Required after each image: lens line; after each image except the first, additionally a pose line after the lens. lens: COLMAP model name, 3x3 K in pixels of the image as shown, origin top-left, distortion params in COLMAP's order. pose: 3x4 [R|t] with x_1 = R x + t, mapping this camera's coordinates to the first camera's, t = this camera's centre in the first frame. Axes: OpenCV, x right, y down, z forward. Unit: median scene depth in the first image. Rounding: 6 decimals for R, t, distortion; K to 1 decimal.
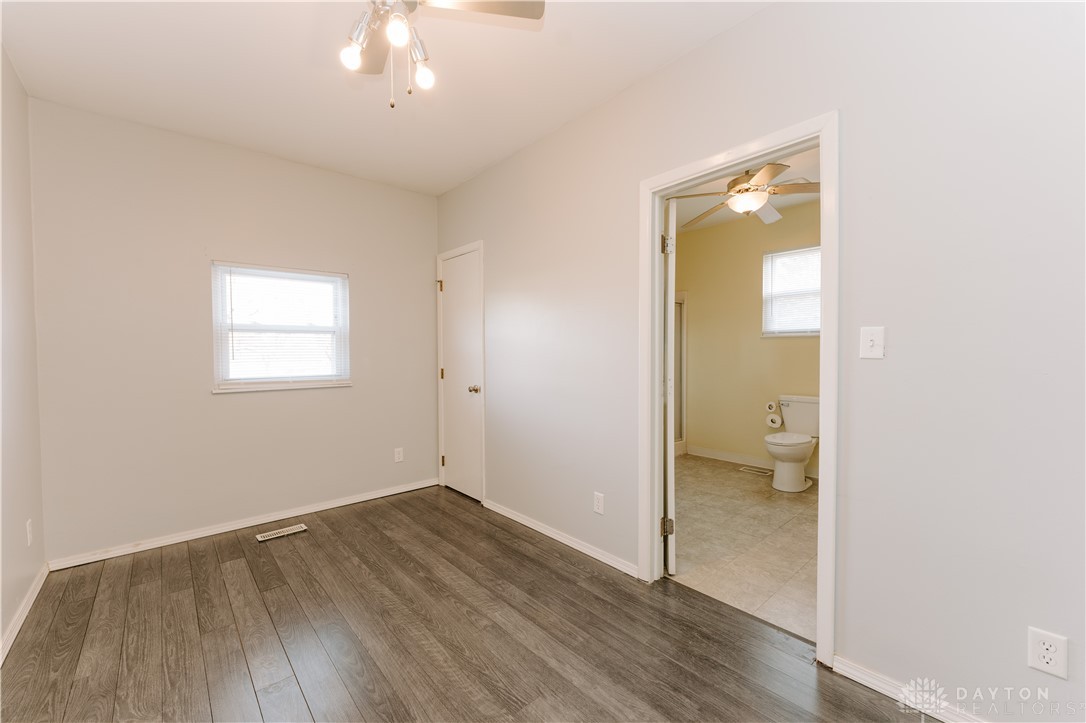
lens RADIAL K [[434.7, 0, 544.7], [0, 434.7, 360.0], [0, 0, 1]] dist [-0.000423, 0.000089]
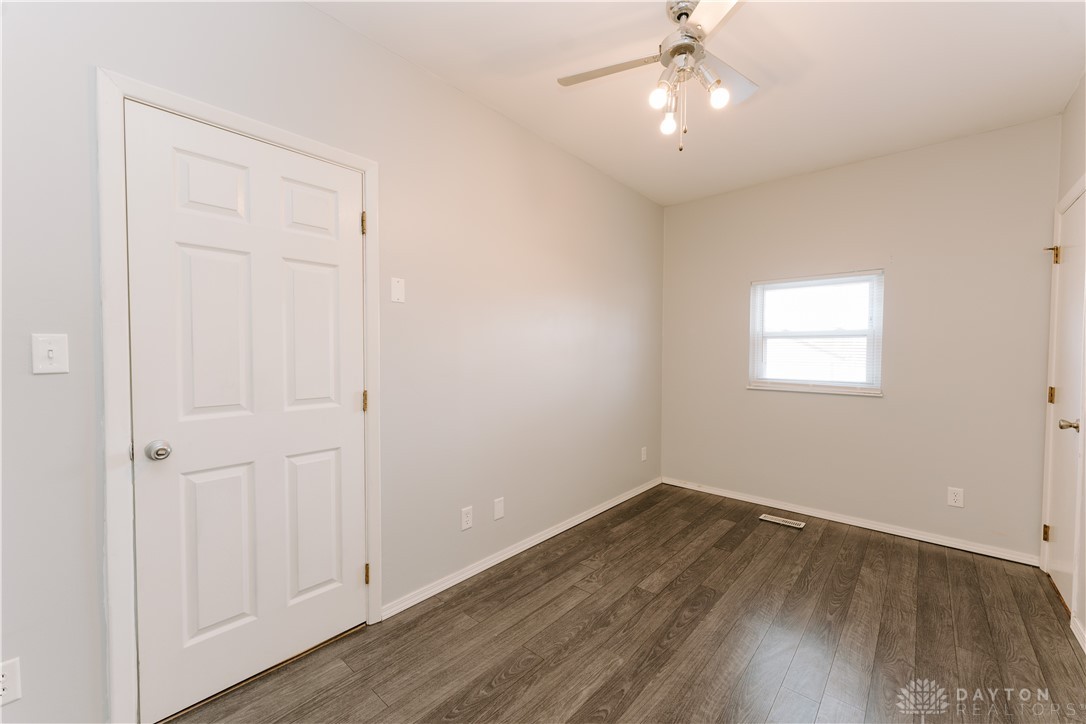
lens RADIAL K [[434.7, 0, 544.7], [0, 434.7, 360.5], [0, 0, 1]] dist [-0.000423, 0.000089]
pose [[0.126060, 0.027354, -0.991645, 0.398323], [-0.028695, 0.999302, 0.023918, -0.017213], [0.991608, 0.025440, 0.126757, 0.258424]]
